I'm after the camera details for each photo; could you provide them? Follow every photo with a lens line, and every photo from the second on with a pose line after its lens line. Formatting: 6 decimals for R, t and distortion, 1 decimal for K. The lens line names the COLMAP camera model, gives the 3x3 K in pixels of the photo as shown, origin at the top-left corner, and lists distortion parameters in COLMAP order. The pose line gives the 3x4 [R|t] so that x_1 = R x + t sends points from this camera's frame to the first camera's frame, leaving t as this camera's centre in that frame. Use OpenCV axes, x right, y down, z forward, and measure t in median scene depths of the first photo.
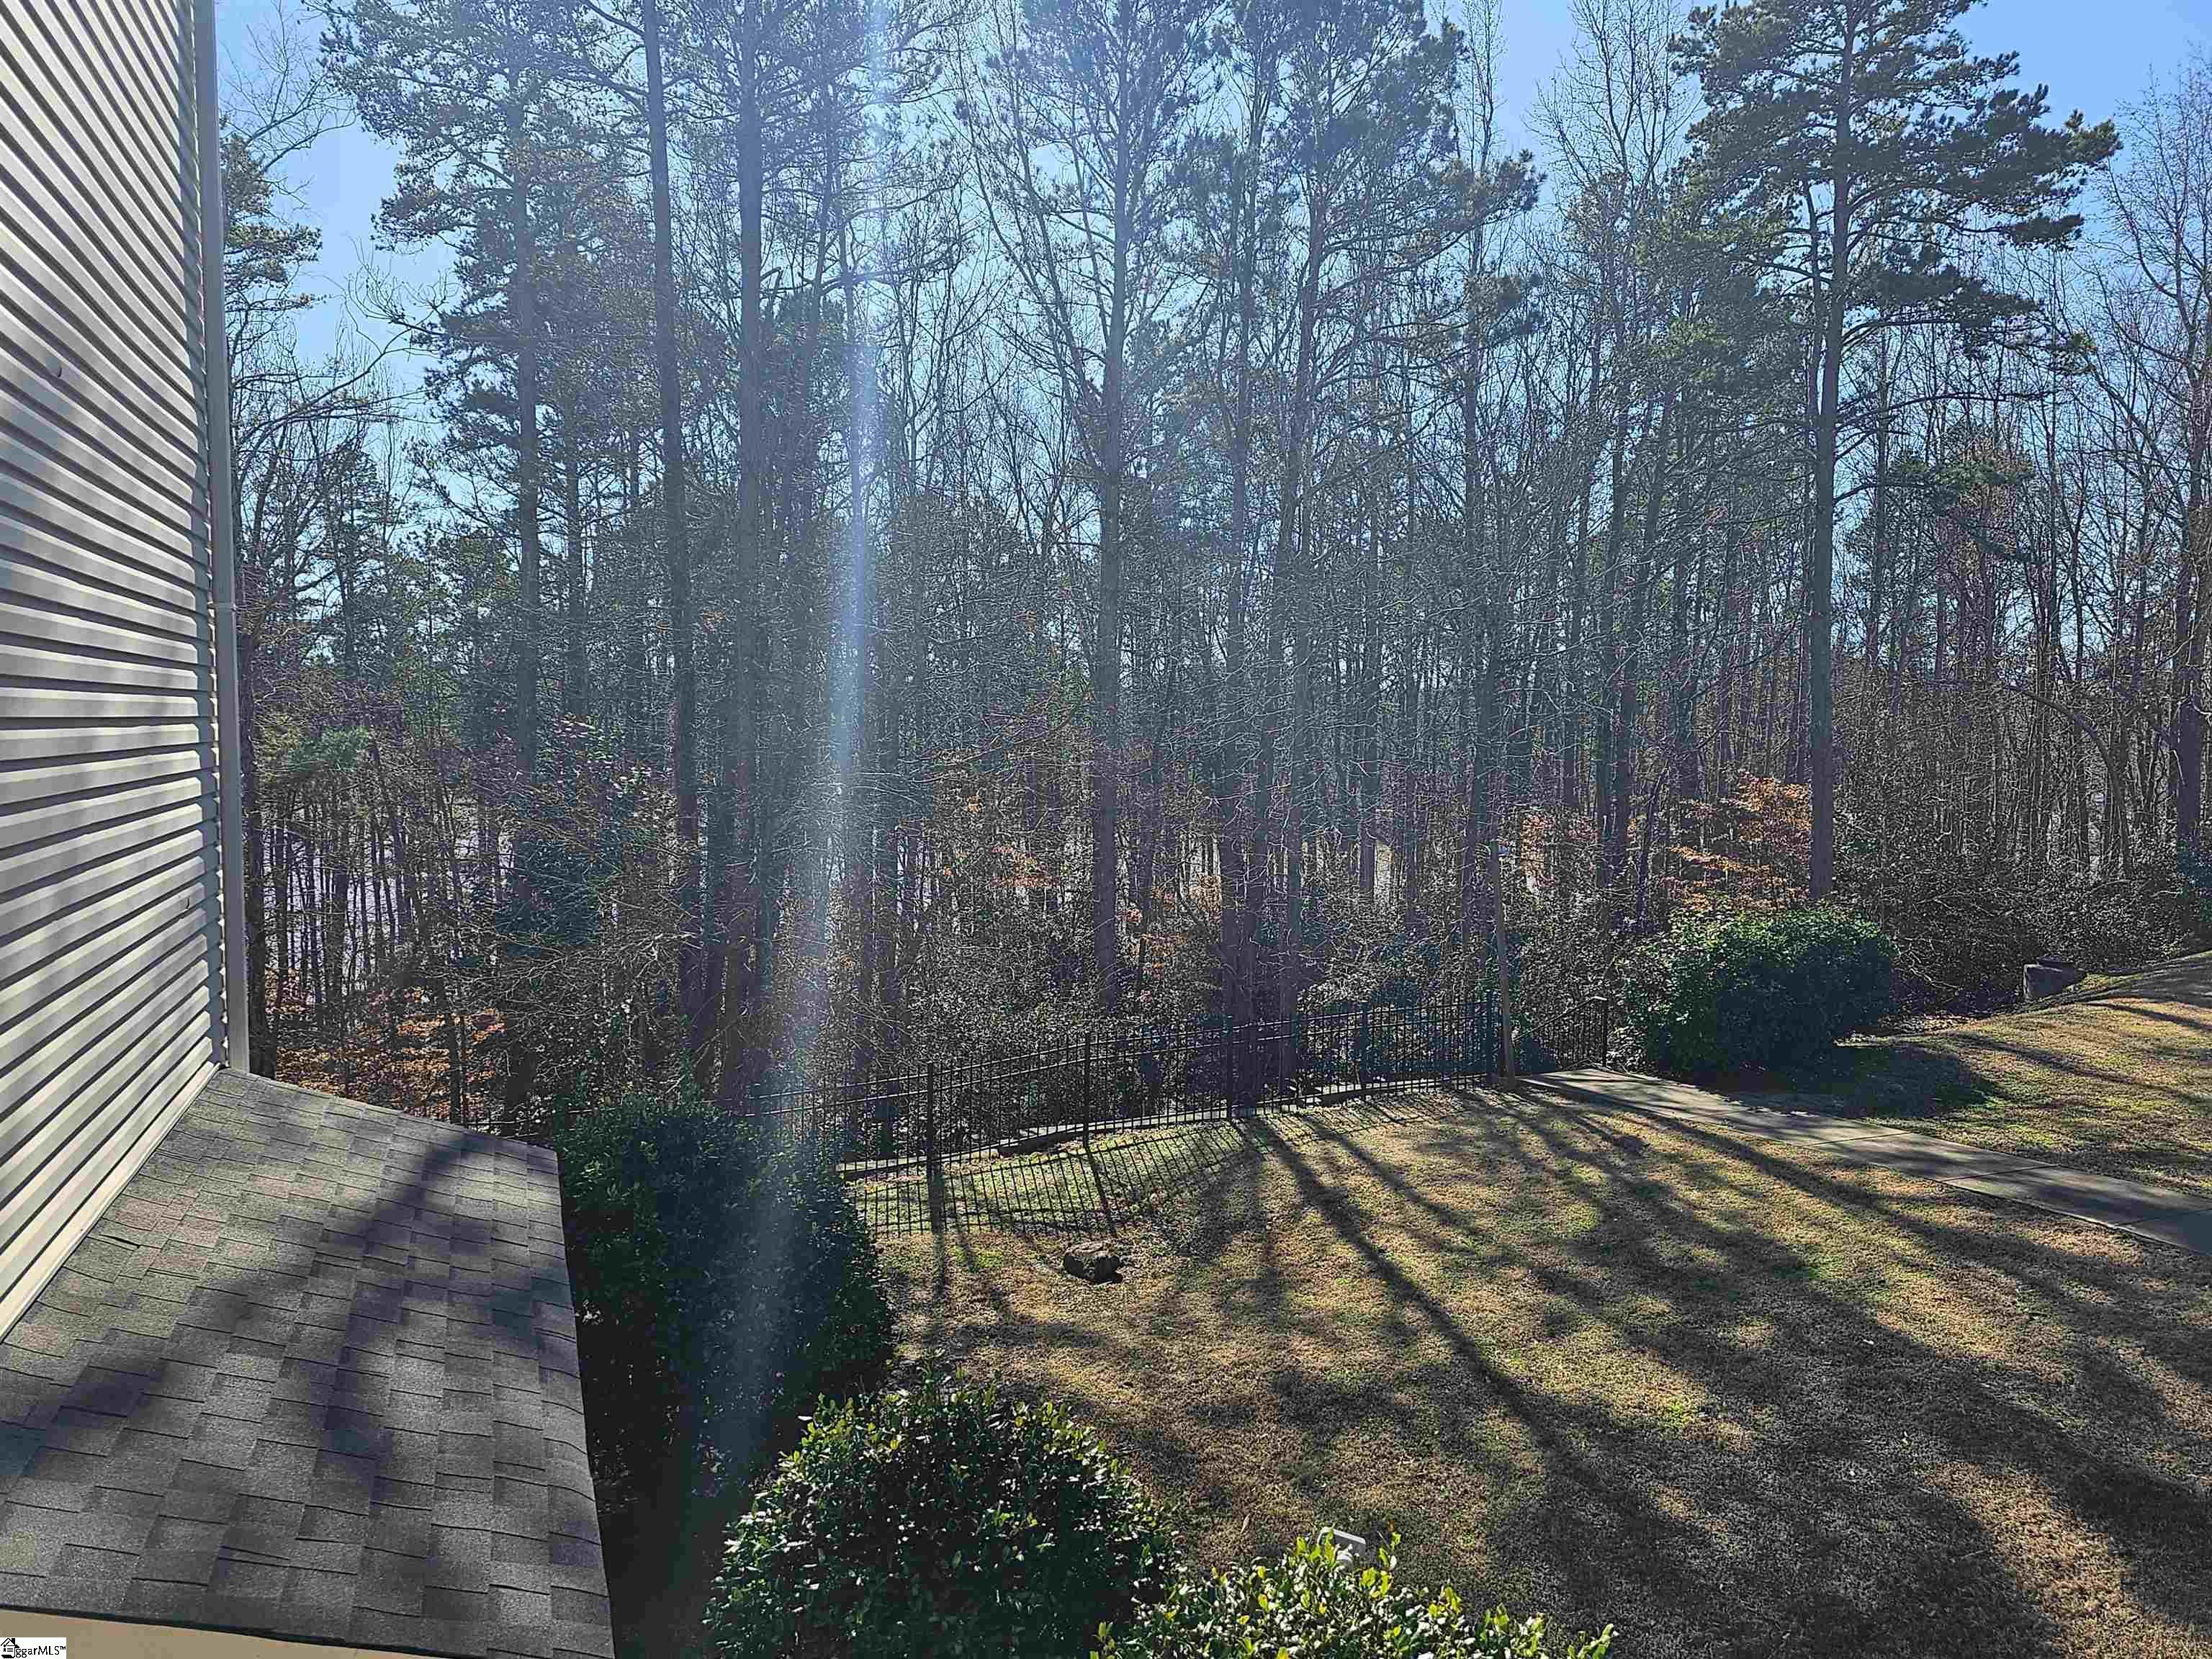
lens RADIAL K [[1503.1, 0, 1106.0], [0, 1503.1, 829.5], [0, 0, 1]] dist [0.004223, 0.001075]
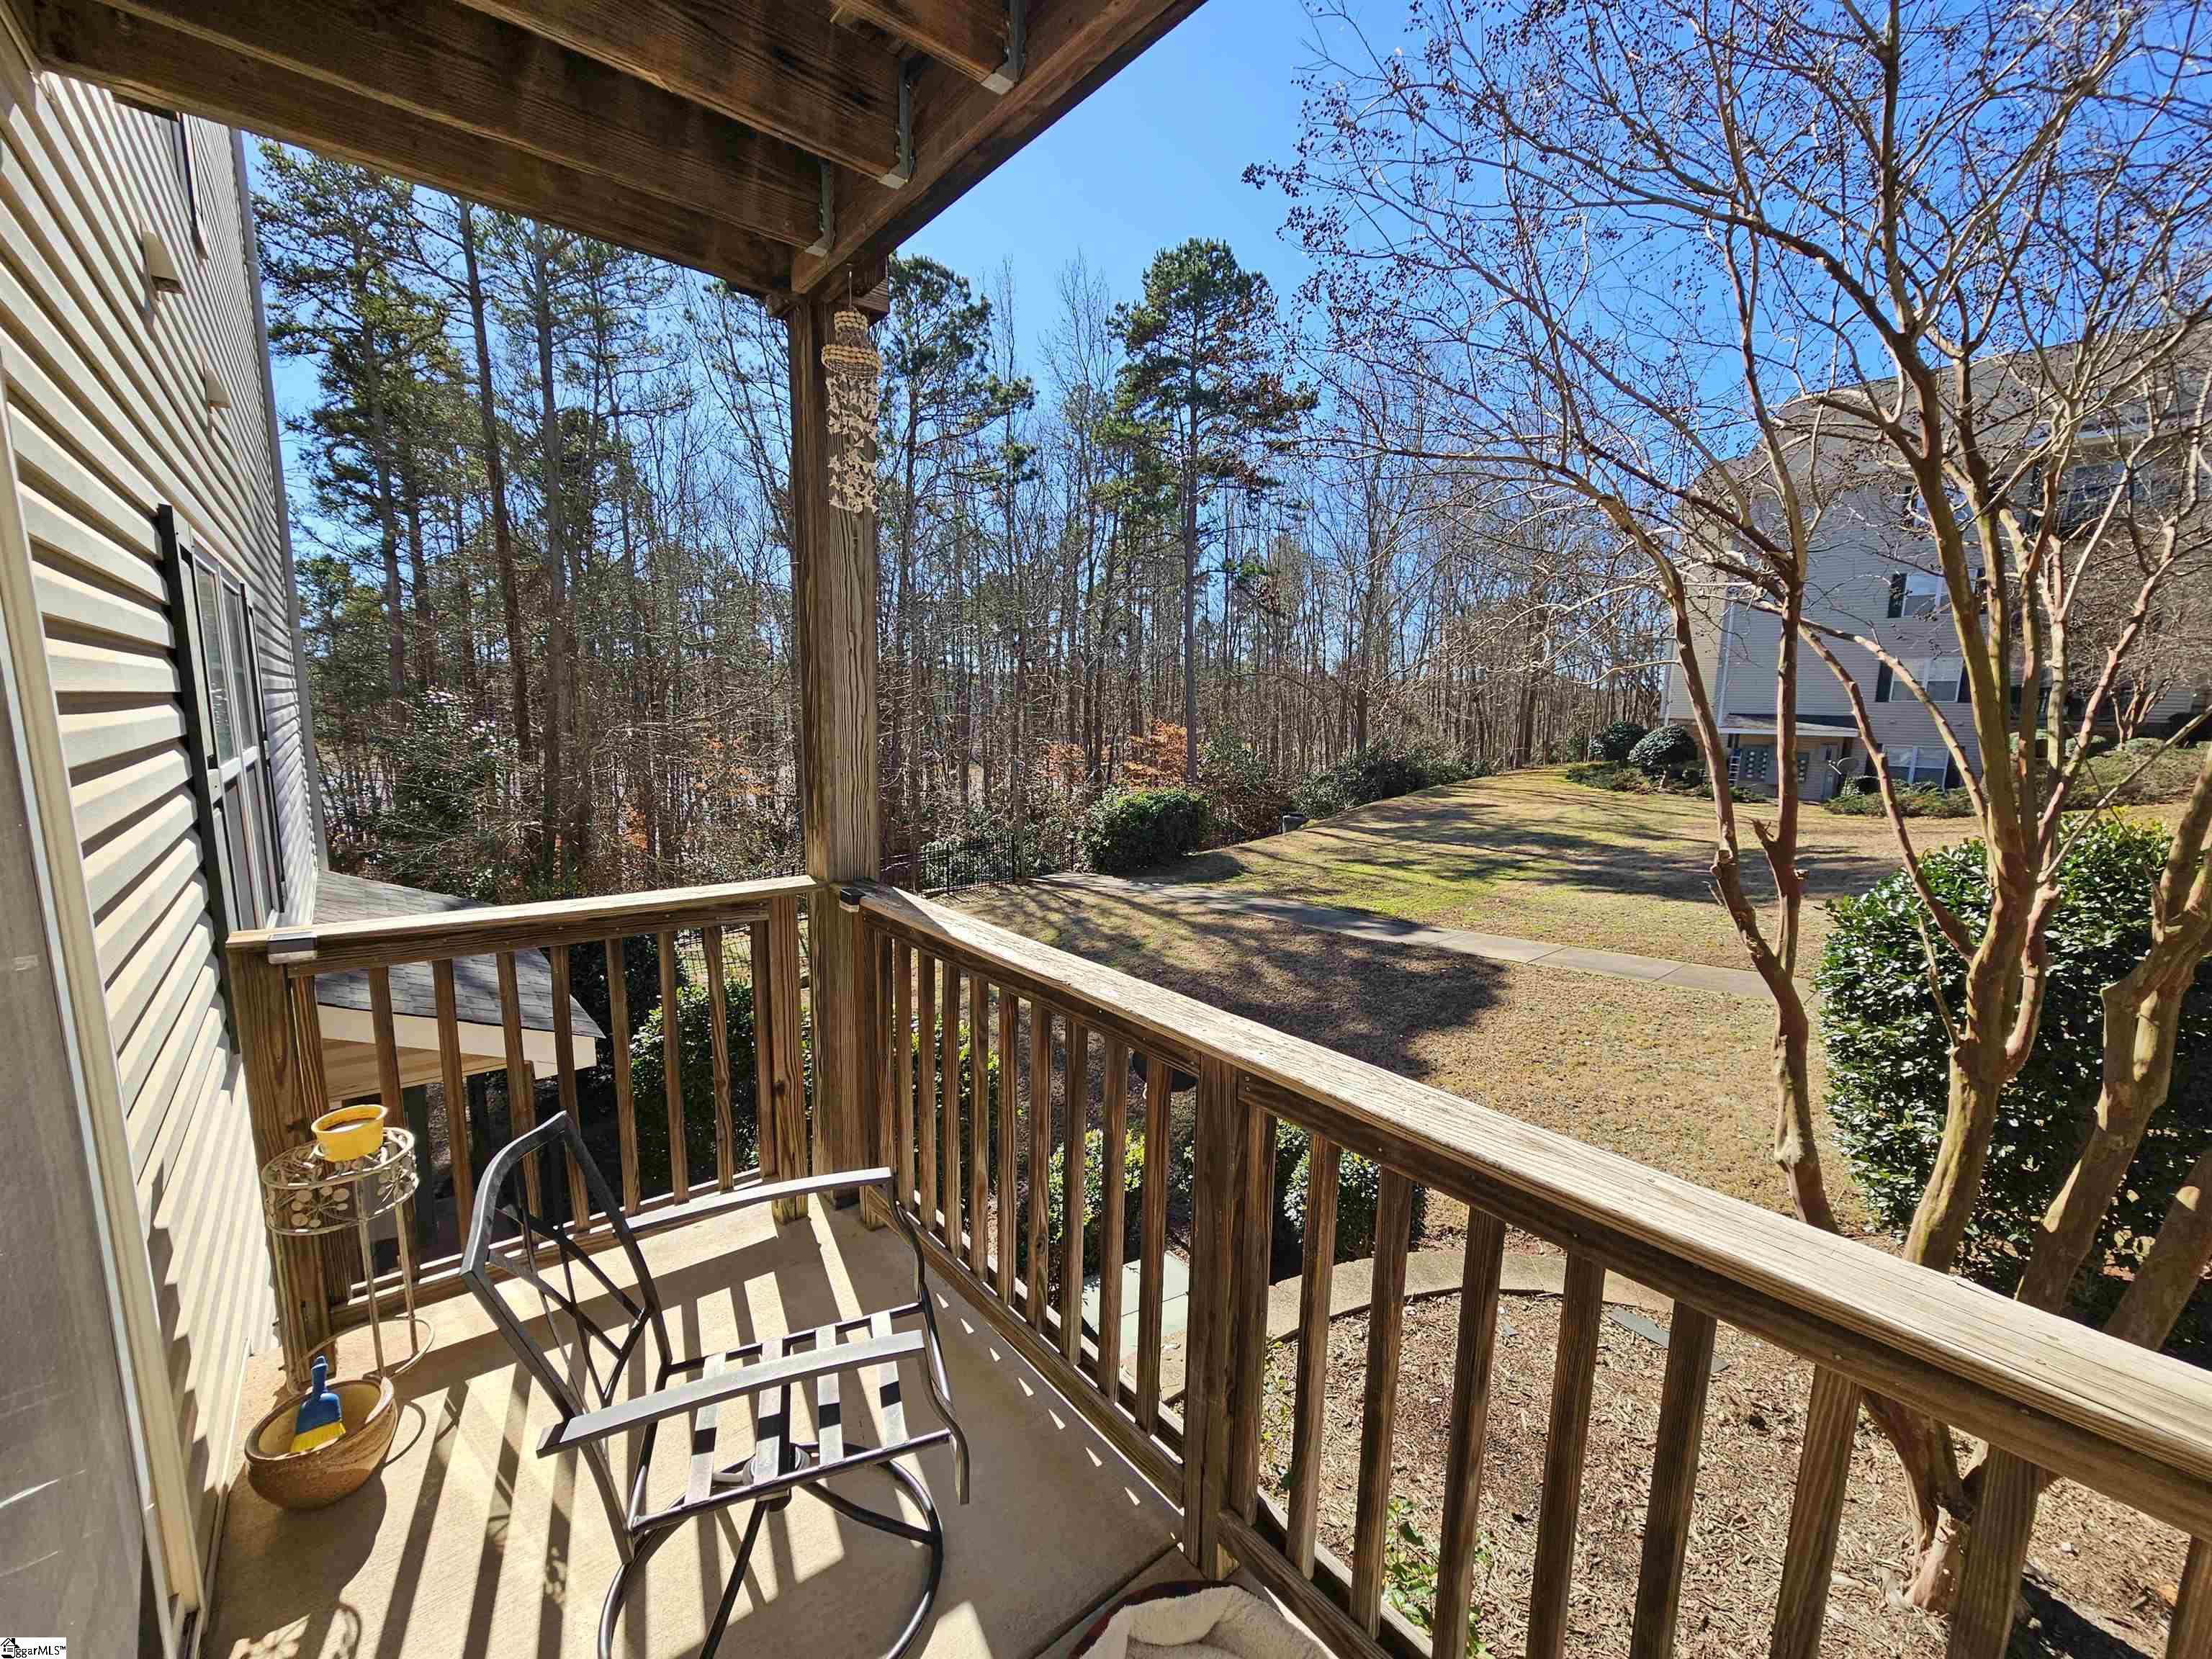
lens RADIAL K [[908.4, 0, 1100.2], [0, 908.4, 834.7], [0, 0, 1]] dist [-0.001633, -0.000002]
pose [[0.951605, -0.043815, 0.304184, 0.005040], [0.018602, 0.996182, 0.085297, 0.007850], [-0.306760, -0.075511, 0.948787, -0.106031]]
